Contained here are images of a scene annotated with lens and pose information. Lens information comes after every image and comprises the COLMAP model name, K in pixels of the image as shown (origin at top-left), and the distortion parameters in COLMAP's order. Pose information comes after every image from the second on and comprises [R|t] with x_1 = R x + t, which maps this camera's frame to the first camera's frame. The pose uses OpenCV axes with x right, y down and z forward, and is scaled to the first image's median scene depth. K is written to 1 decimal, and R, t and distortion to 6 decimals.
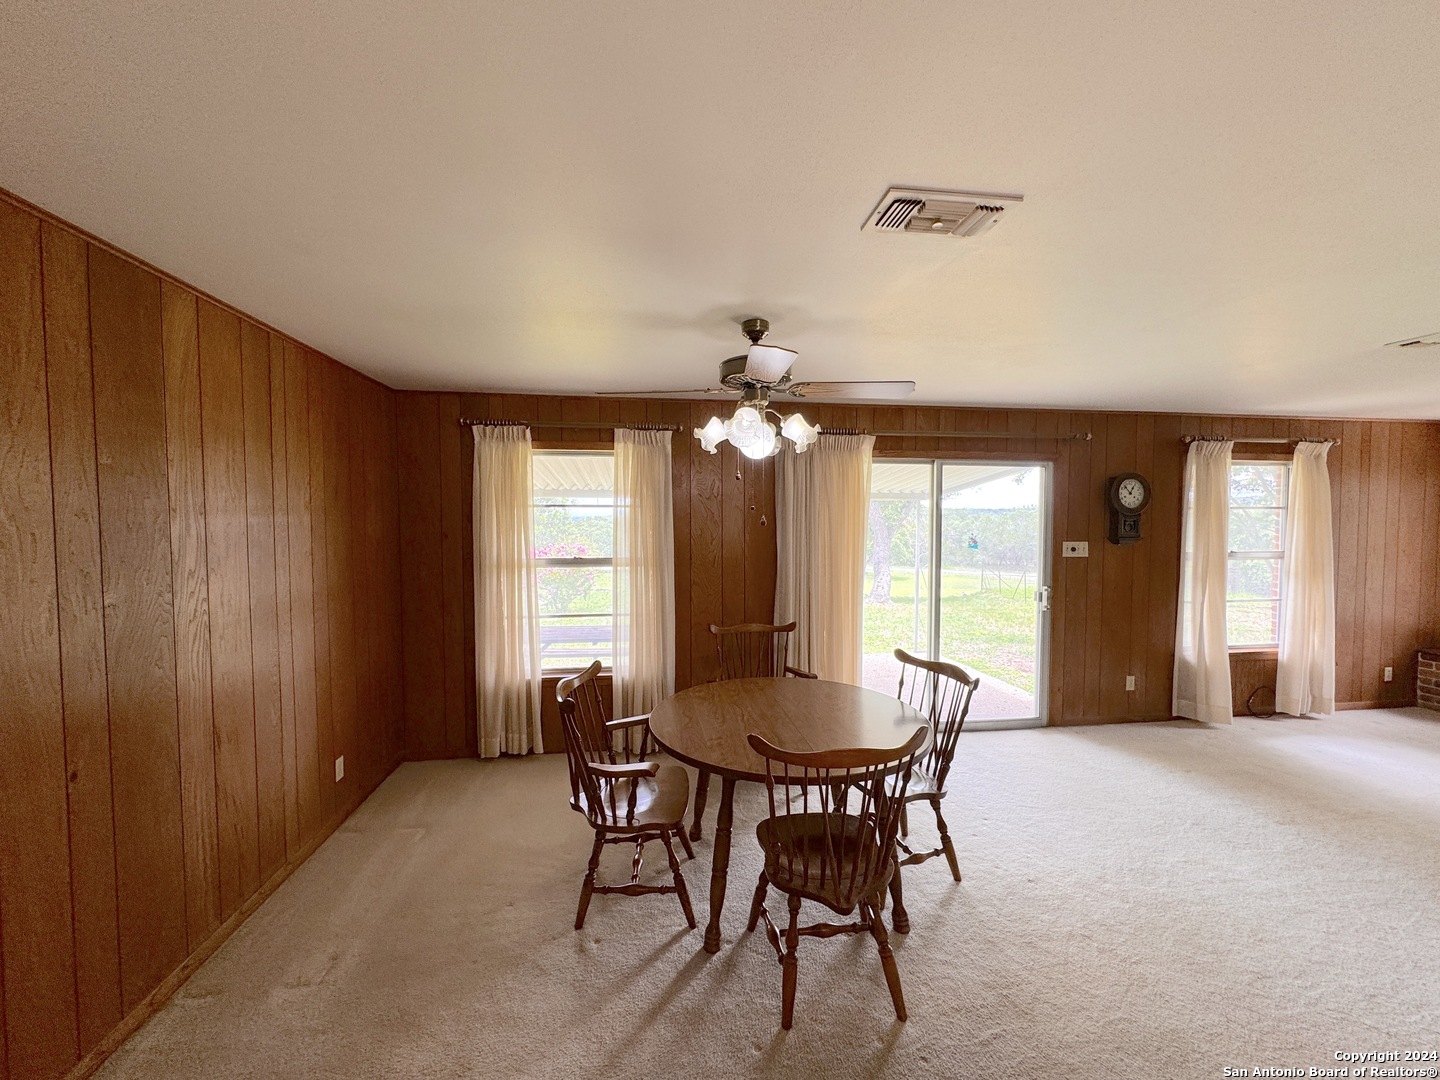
lens RADIAL K [[573.5, 0, 722.6], [0, 573.5, 541.7], [0, 0, 1]] dist [-0.005916, 0.001041]
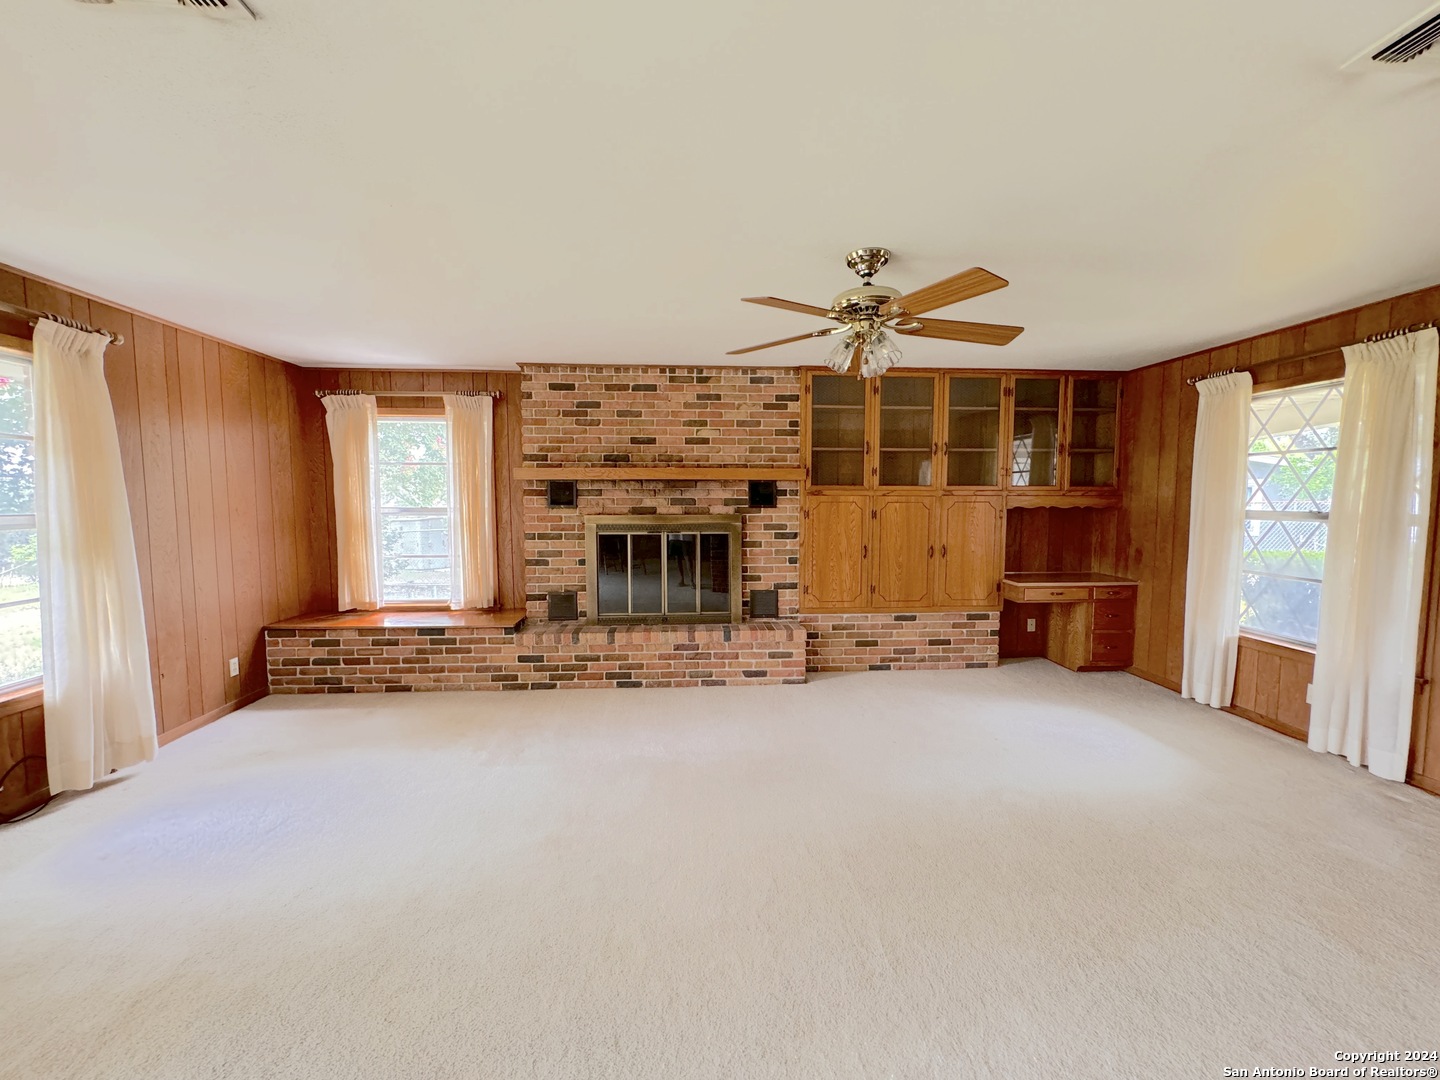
lens RADIAL K [[573.5, 0, 721.4], [0, 573.5, 540.4], [0, 0, 1]] dist [-0.005916, 0.001041]
pose [[0.060239, -0.072022, 0.995582, 0.476981], [0.036637, 0.996881, 0.069899, 0.030729], [-0.997511, 0.032264, 0.062690, 0.299491]]
